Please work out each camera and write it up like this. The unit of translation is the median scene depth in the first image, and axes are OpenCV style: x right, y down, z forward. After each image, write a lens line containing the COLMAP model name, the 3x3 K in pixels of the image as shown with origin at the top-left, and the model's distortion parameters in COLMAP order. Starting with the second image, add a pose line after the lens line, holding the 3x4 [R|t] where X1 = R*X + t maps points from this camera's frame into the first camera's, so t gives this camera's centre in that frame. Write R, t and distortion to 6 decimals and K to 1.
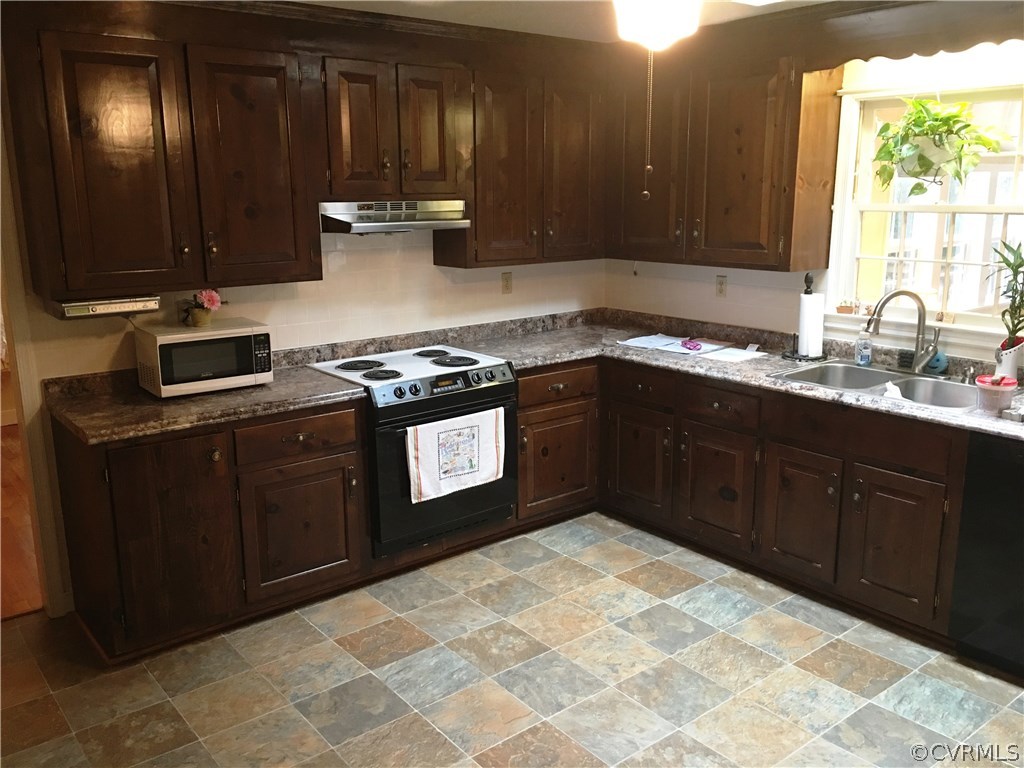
lens RADIAL K [[868.1, 0, 511.3], [0, 868.1, 374.8], [0, 0, 1]] dist [0.092696, -0.121356]
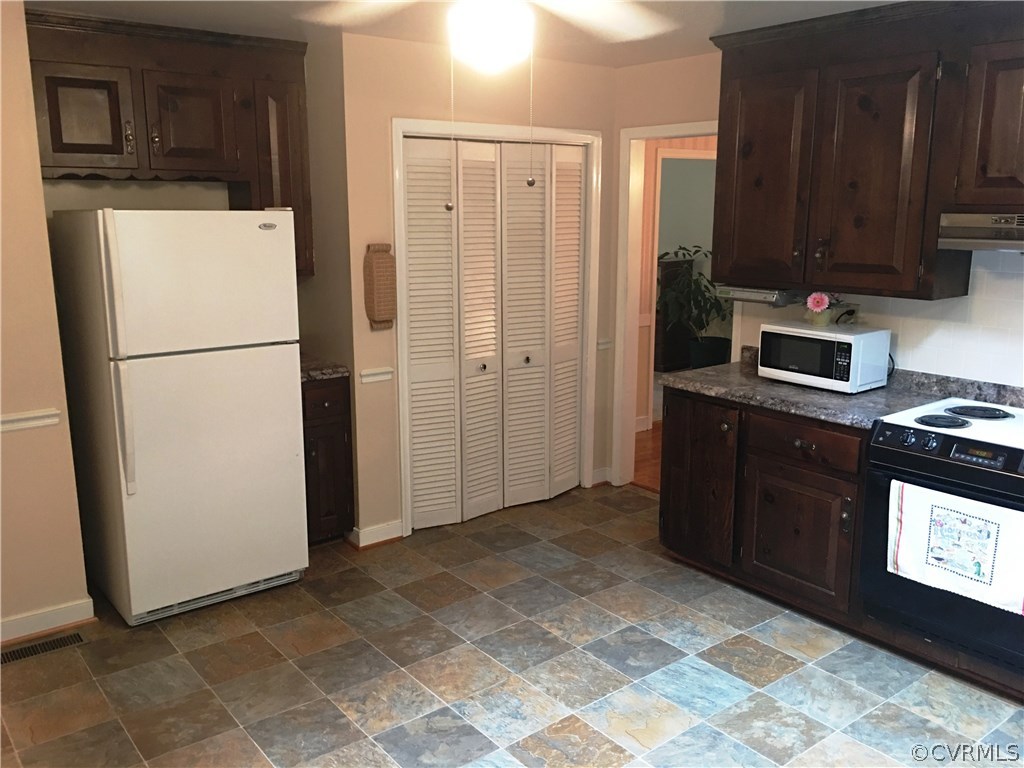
lens RADIAL K [[868.1, 0, 511.3], [0, 868.1, 374.8], [0, 0, 1]] dist [0.092696, -0.121356]
pose [[-0.006388, 0.201136, -0.979542, 0.716590], [-0.210506, 0.957342, 0.197950, -0.131119], [0.977572, 0.207464, 0.036224, 0.600740]]
